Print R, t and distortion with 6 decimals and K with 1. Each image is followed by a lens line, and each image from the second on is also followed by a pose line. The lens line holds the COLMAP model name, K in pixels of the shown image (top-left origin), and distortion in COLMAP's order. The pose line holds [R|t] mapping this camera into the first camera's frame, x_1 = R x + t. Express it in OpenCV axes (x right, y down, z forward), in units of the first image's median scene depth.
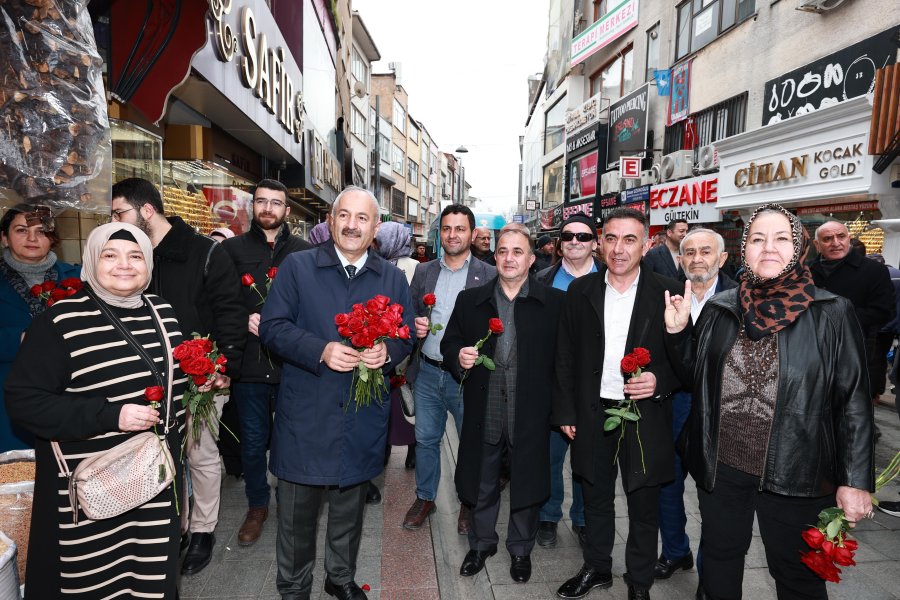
lens RADIAL K [[448.2, 0, 450.0], [0, 448.2, 300.0], [0, 0, 1]] dist [-0.000546, -0.000242]
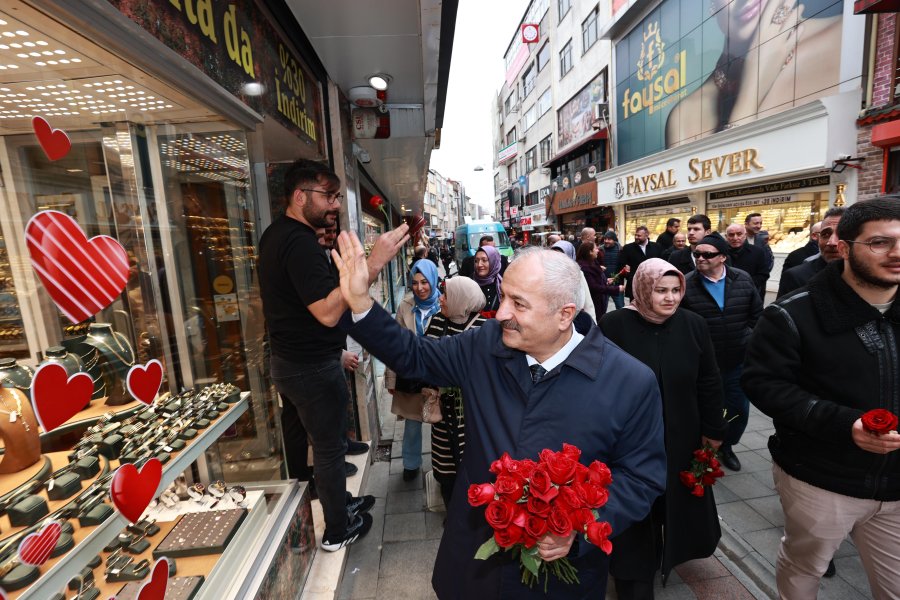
lens RADIAL K [[448.2, 0, 450.0], [0, 448.2, 300.0], [0, 0, 1]] dist [-0.000546, -0.000242]
pose [[0.997382, -0.059075, -0.041697, 0.061014], [0.059915, 0.998019, 0.019186, 0.143437], [0.040481, -0.021634, 0.998946, -1.392501]]
